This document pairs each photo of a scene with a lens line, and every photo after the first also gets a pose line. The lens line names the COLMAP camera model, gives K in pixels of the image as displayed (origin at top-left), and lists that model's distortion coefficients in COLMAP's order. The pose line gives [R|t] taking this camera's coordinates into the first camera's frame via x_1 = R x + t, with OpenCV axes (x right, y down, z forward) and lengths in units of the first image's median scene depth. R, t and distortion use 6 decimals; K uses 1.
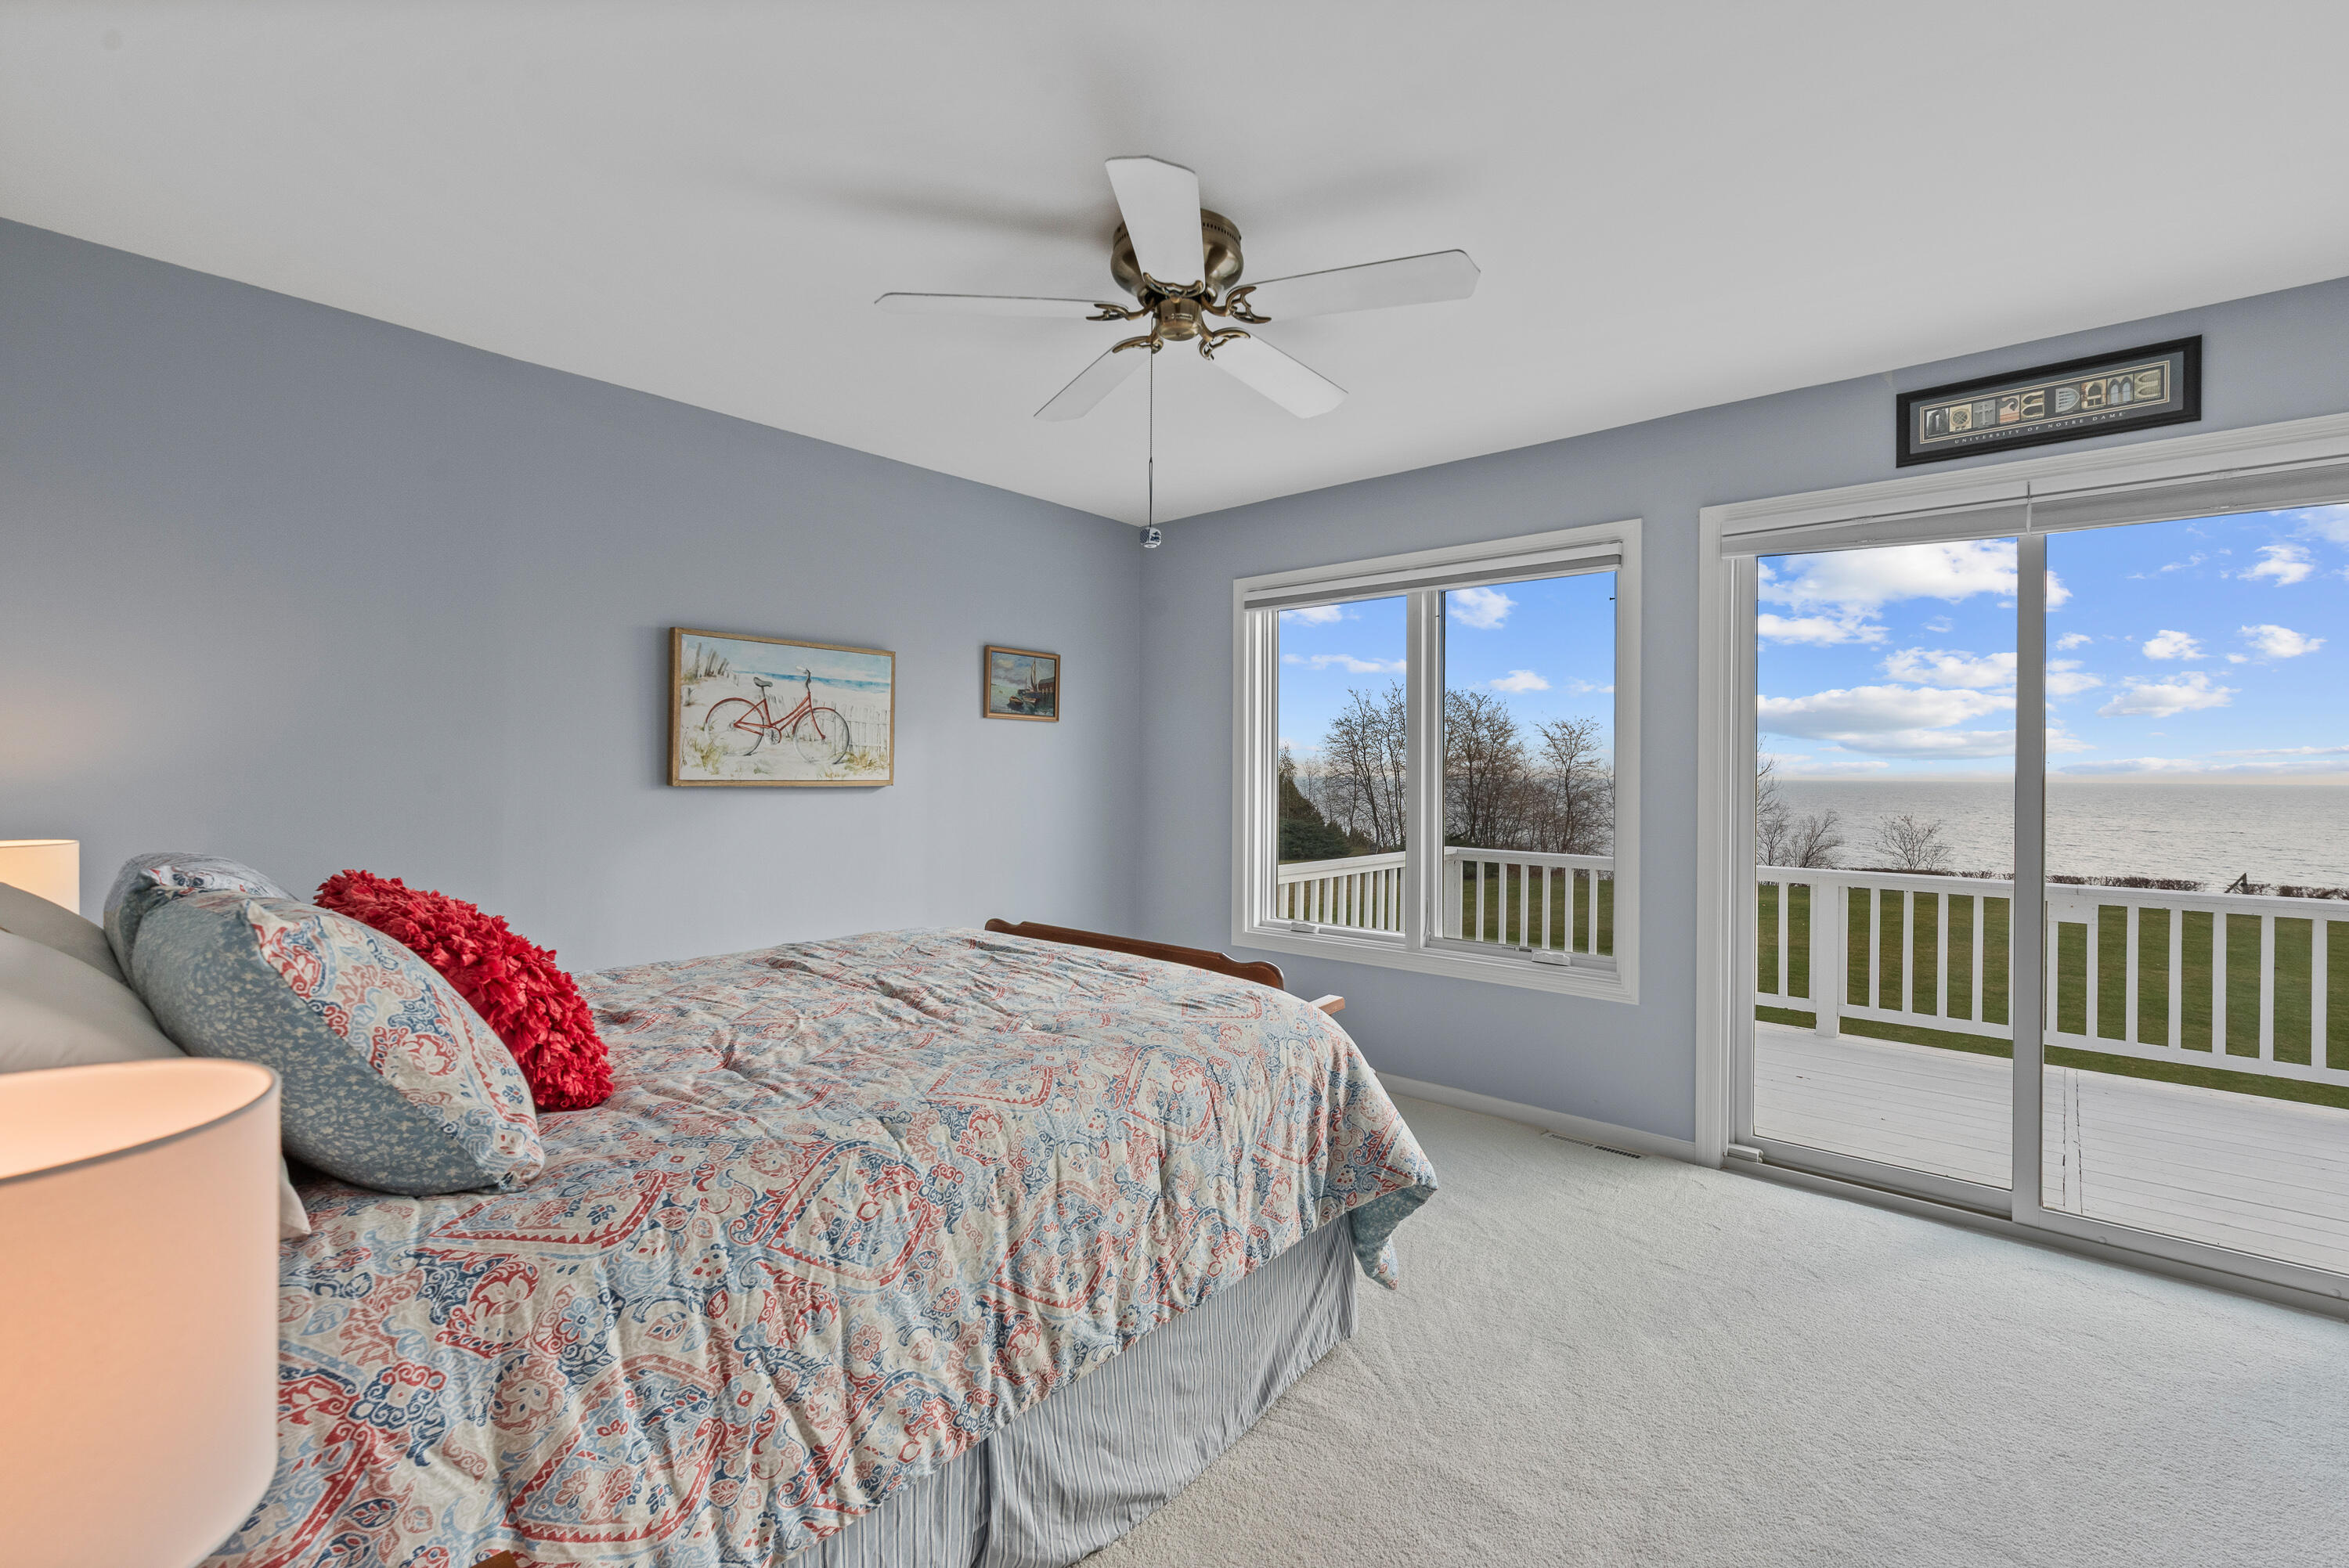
lens RADIAL K [[1018.2, 0, 1182.3], [0, 1018.2, 763.9], [0, 0, 1]] dist [-0.001858, -0.000364]
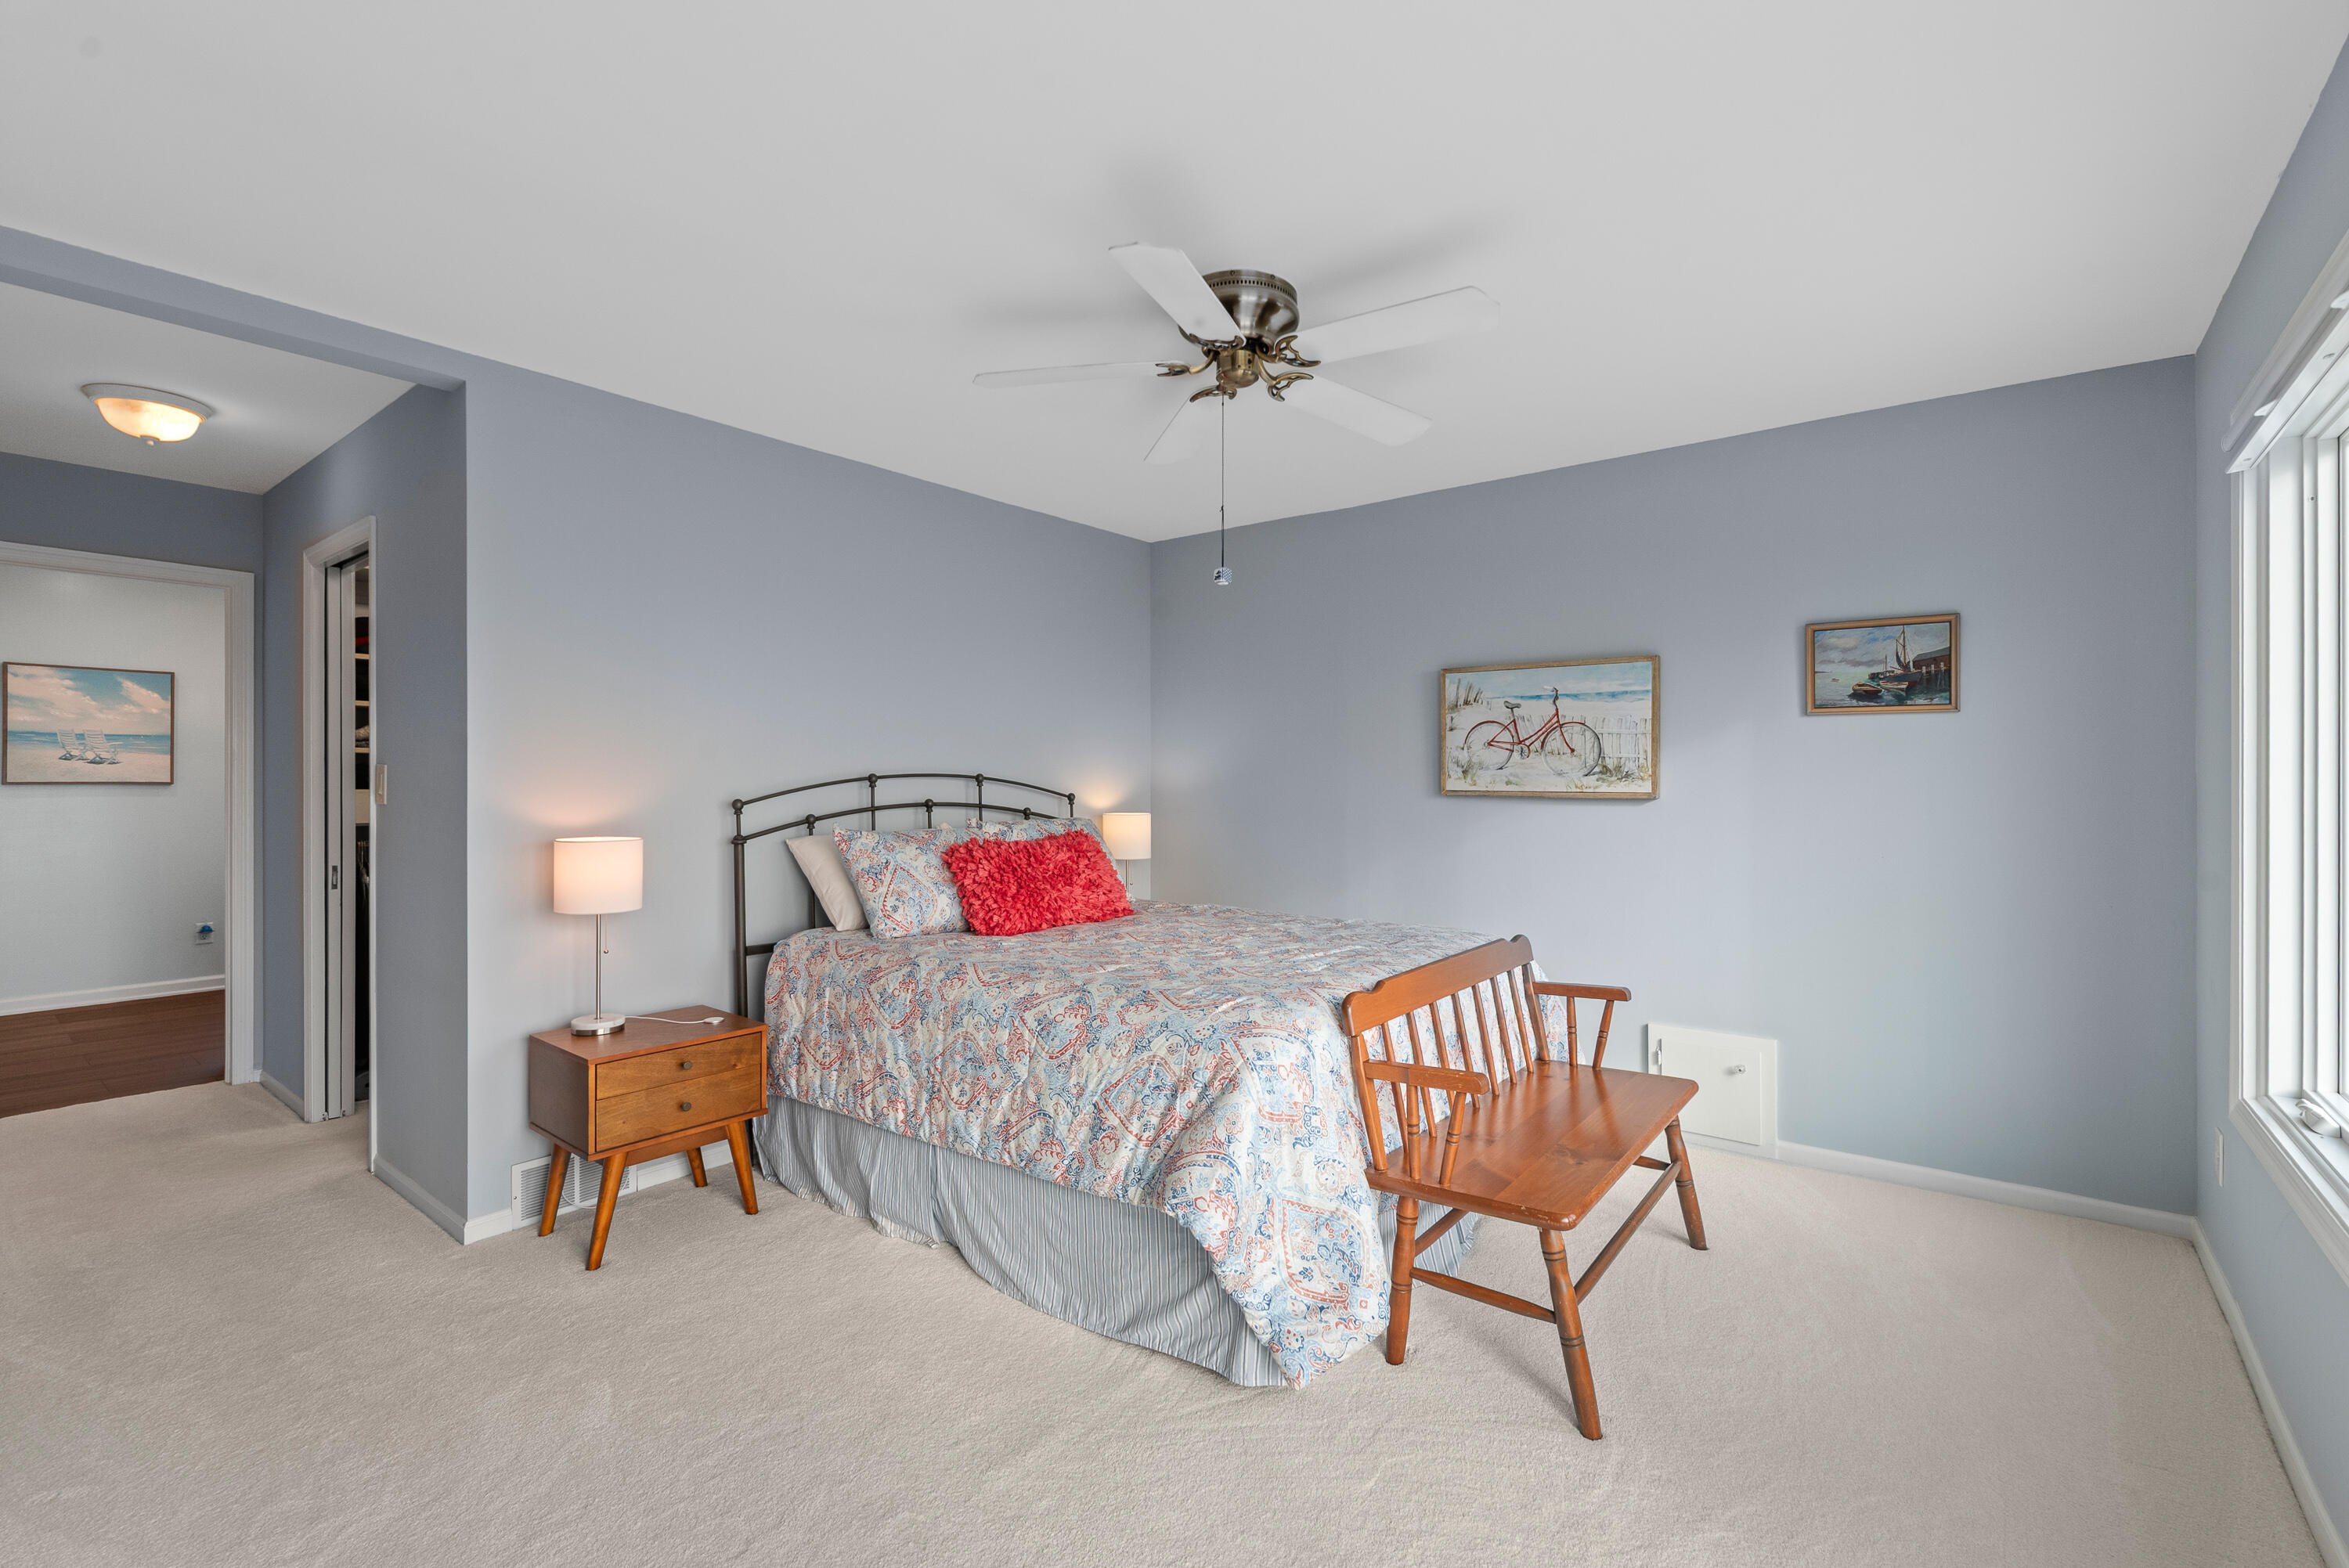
lens RADIAL K [[1028.4, 0, 1174.4], [0, 1028.4, 768.3], [0, 0, 1]] dist [-0.001332, -0.000235]
pose [[0.044453, -0.016644, -0.998873, 0.689162], [0.006490, 0.999845, -0.016371, 0.006629], [0.998990, -0.005755, 0.044555, 0.556102]]
